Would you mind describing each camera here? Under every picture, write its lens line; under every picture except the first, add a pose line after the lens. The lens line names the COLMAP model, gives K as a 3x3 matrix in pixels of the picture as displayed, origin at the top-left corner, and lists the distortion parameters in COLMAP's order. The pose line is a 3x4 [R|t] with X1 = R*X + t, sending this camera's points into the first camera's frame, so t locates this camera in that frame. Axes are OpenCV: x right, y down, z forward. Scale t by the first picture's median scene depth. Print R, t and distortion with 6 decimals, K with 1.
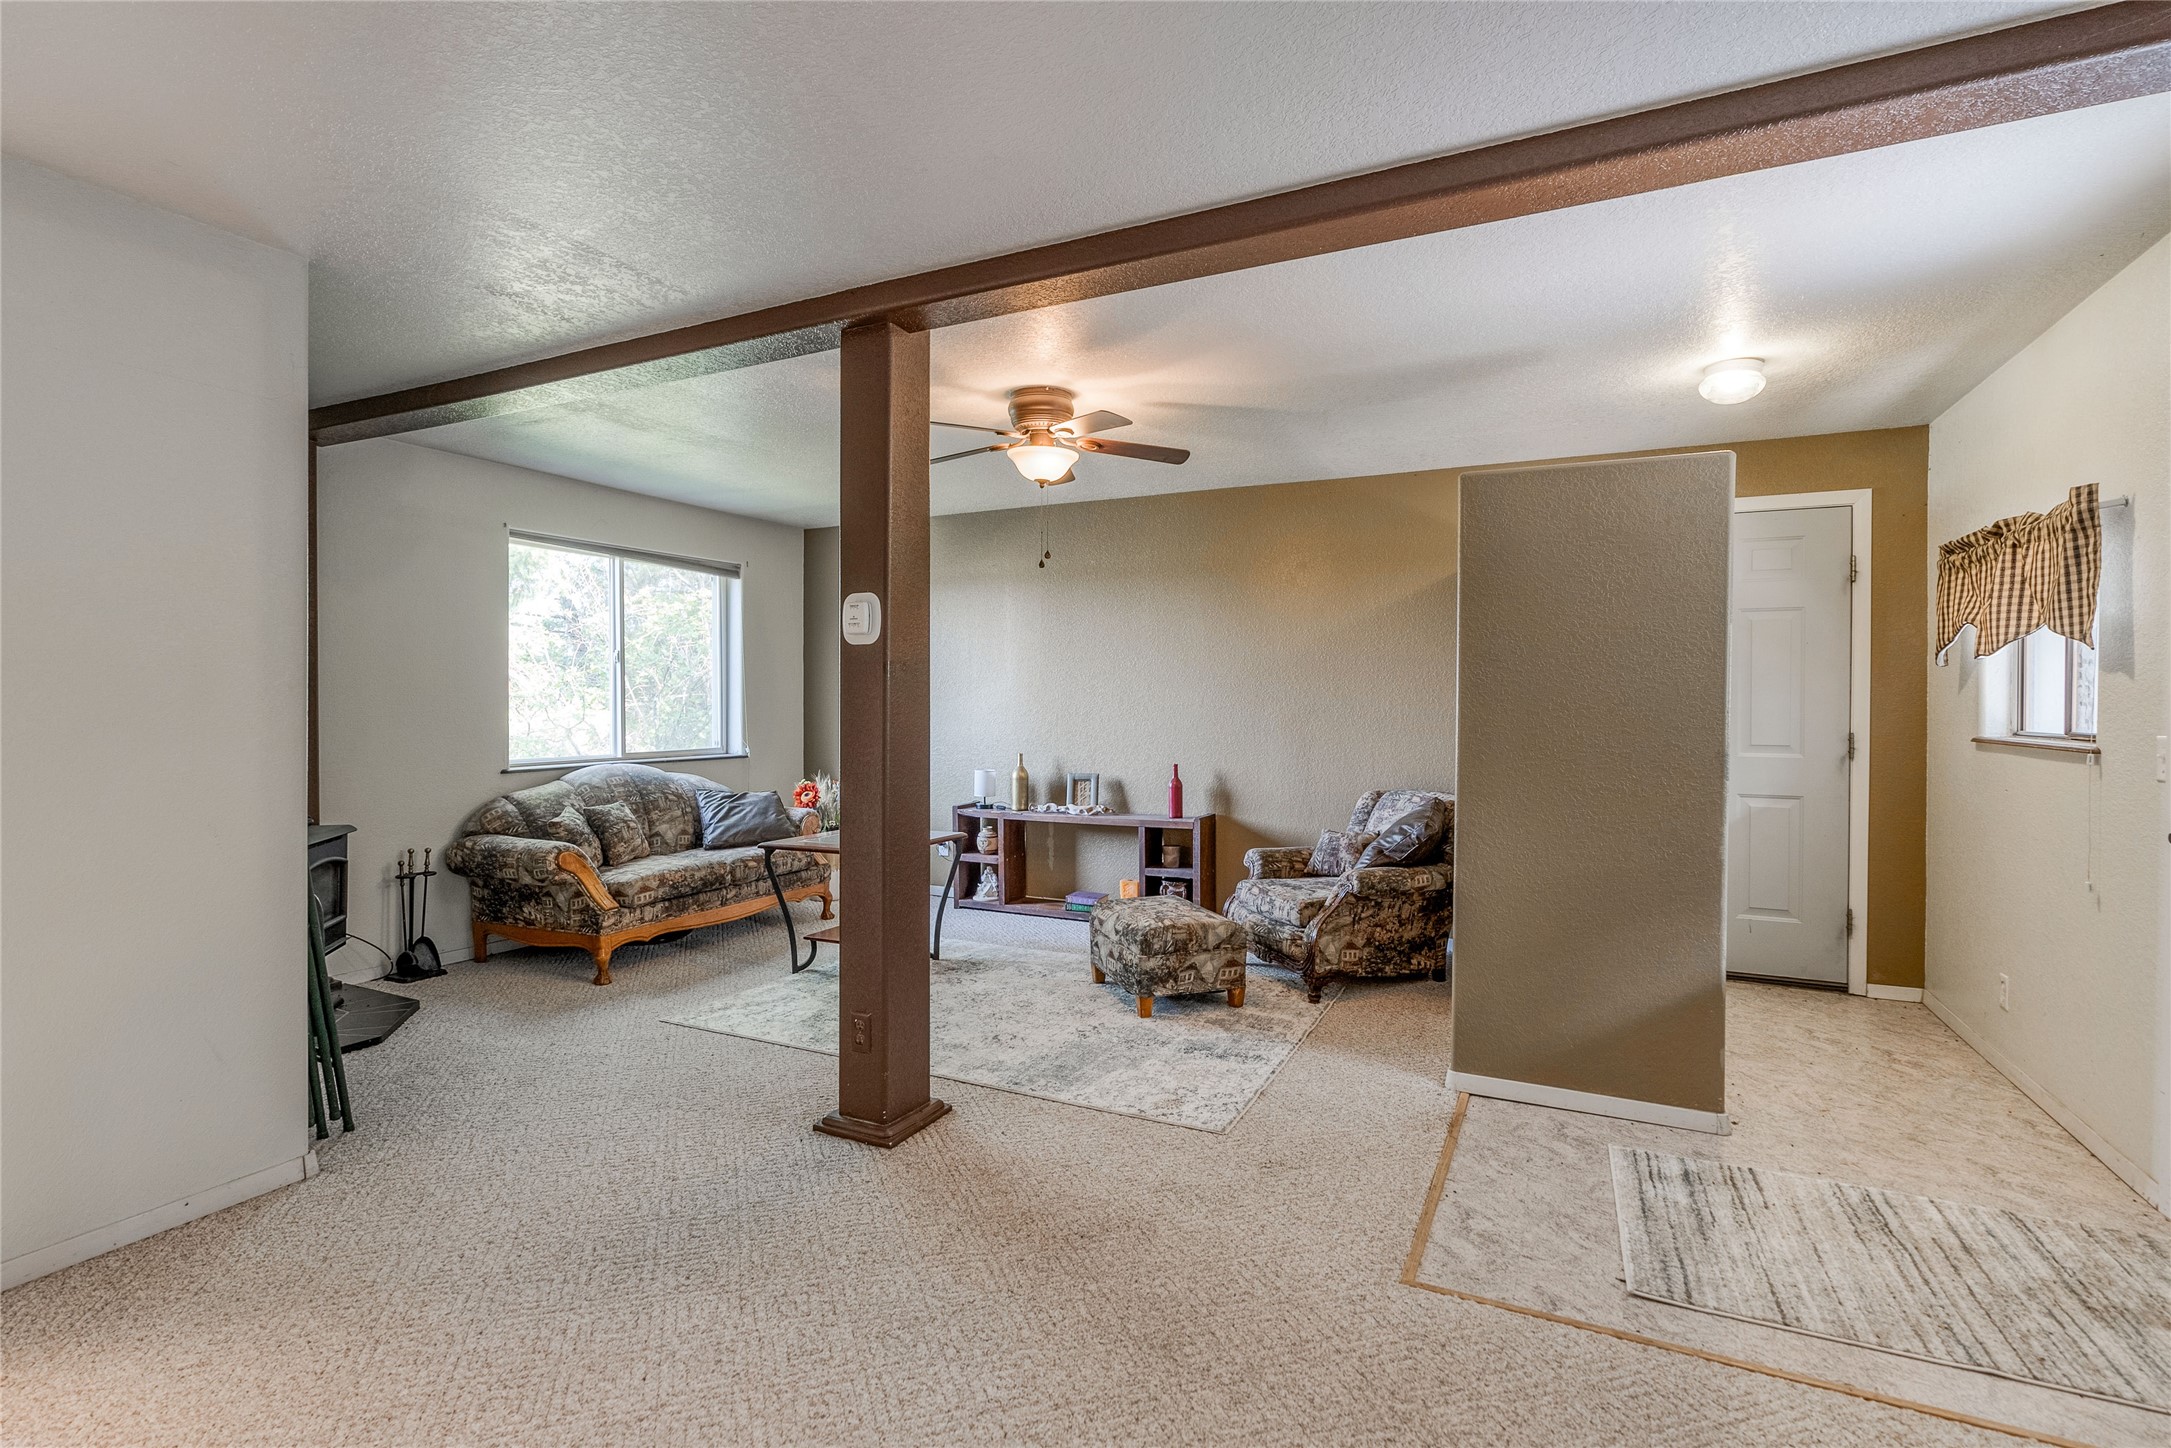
lens RADIAL K [[985.2, 0, 1075.9], [0, 985.2, 717.7], [0, 0, 1]] dist [-0.000560, 0.001522]
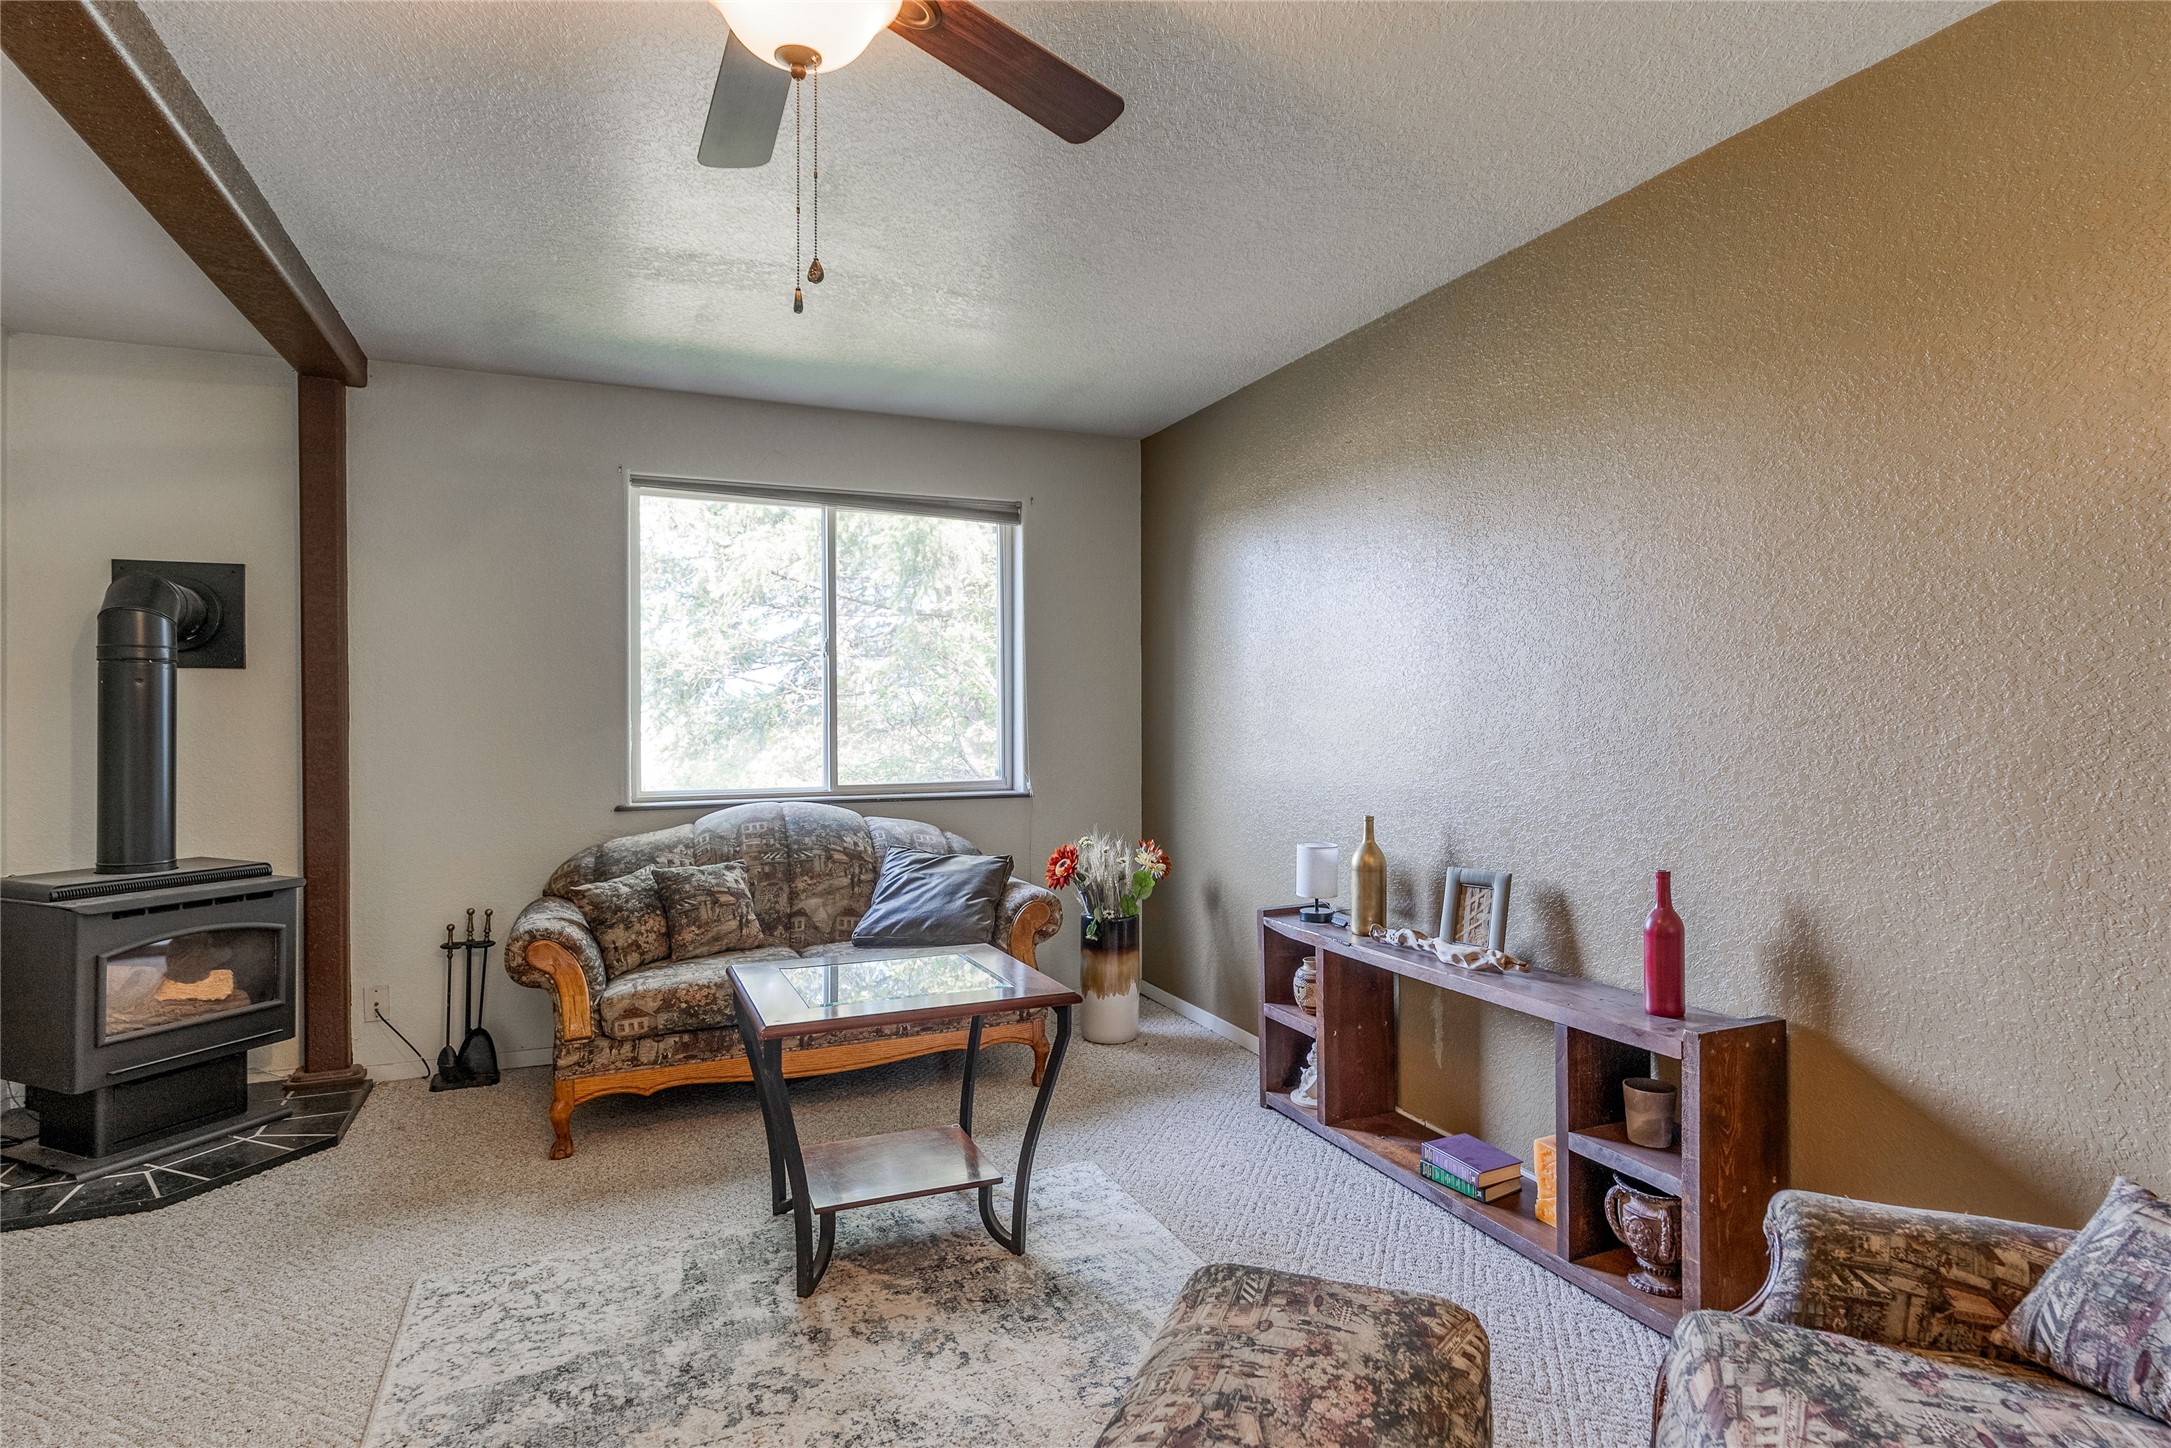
lens RADIAL K [[1134.3, 0, 1106.8], [0, 1134.3, 717.5], [0, 0, 1]] dist [0.012814, 0.000298]
pose [[0.784353, -0.001019, -0.620314, 0.204133], [-0.006965, 0.999921, -0.010449, -0.005465], [0.620276, 0.012516, 0.784284, 0.523981]]
